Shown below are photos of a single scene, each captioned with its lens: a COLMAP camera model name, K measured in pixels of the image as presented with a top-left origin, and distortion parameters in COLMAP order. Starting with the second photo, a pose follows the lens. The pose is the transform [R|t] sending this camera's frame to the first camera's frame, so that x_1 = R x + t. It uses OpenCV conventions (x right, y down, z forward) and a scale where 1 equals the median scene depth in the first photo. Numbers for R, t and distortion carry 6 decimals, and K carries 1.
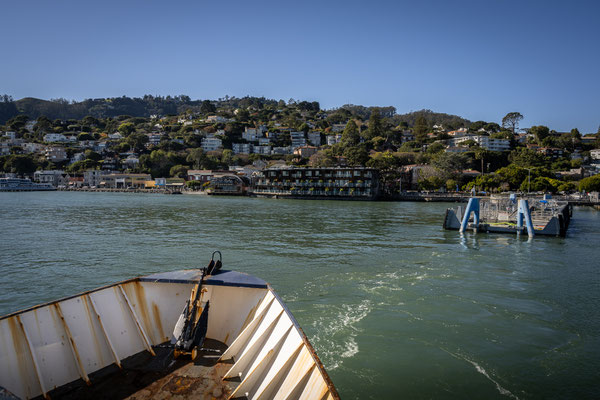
lens RADIAL K [[819.6, 0, 300.0], [0, 819.6, 200.4], [0, 0, 1]] dist [-0.005369, 0.000000]
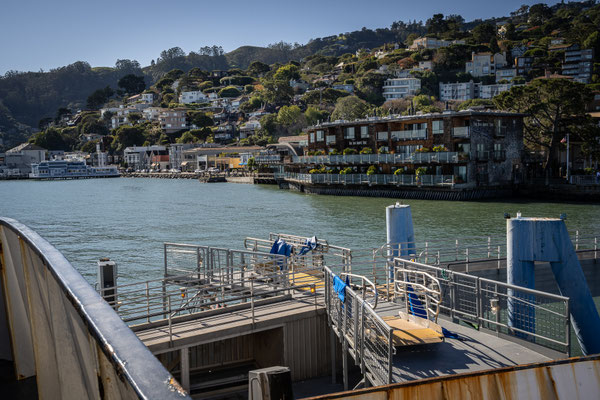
lens RADIAL K [[819.6, 0, 300.1], [0, 819.6, 199.4], [0, 0, 1]] dist [-0.005369, 0.000000]
pose [[0.743838, 0.007217, -0.668321, 0.217212], [0.015553, 0.999484, 0.028103, -0.008793], [0.668179, -0.031299, 0.743342, 0.525834]]
